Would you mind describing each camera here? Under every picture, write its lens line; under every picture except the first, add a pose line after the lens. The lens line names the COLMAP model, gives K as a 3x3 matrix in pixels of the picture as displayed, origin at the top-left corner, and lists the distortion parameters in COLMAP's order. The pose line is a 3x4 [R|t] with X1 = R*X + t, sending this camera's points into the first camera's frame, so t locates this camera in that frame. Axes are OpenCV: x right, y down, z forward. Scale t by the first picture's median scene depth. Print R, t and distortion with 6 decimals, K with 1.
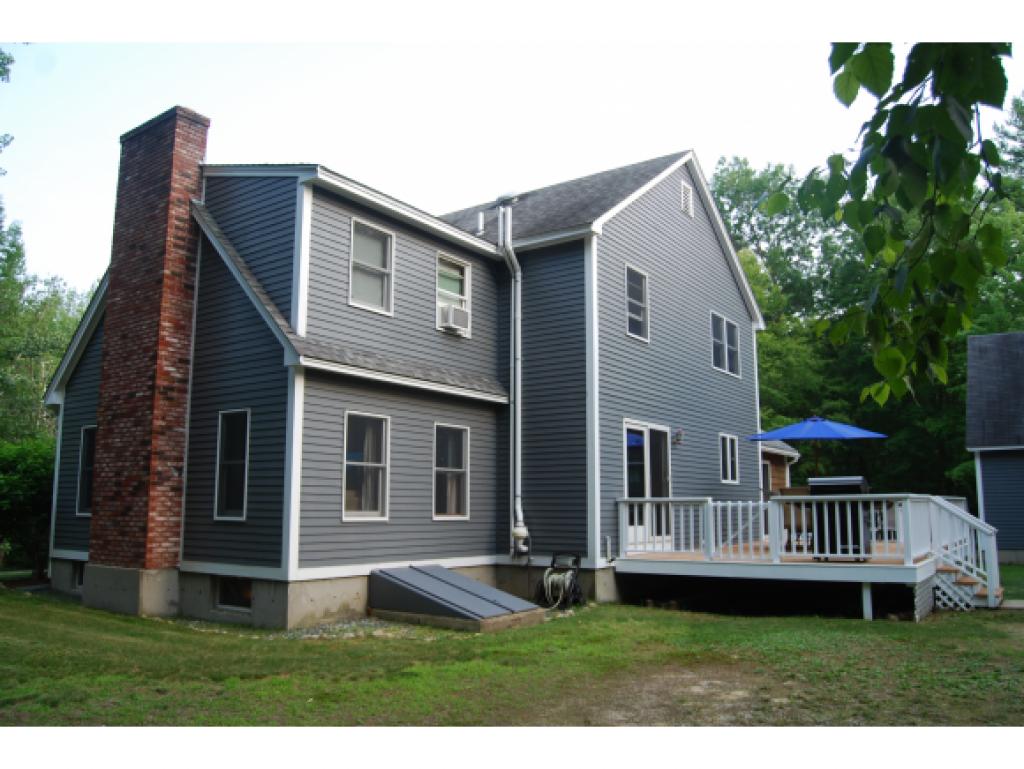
lens RADIAL K [[806.2, 0, 511.5], [0, 806.2, 387.2], [0, 0, 1]] dist [-0.077576, 0.015051]
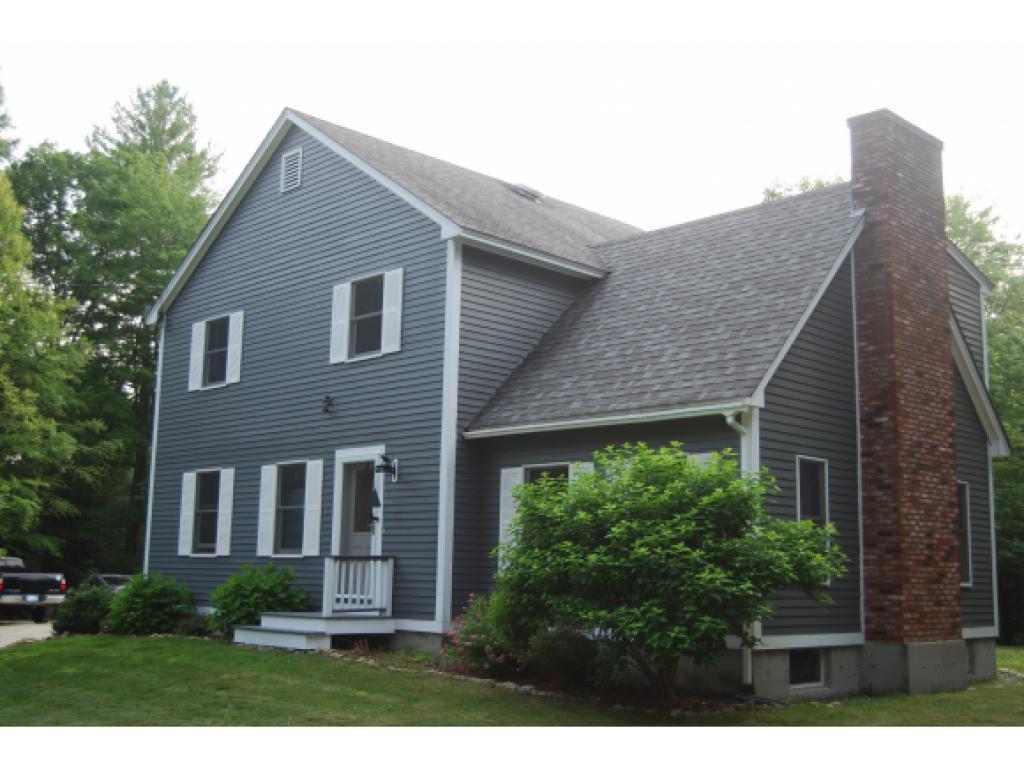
lens RADIAL K [[1139.1, 0, 512.6], [0, 1139.1, 386.9], [0, 0, 1]] dist [-0.011140, 0.000000]
pose [[0.167806, 0.157125, 0.973218, -1.792023], [-0.169008, 0.977186, -0.128624, 0.186044], [-0.971225, -0.142898, 0.190533, 1.212941]]
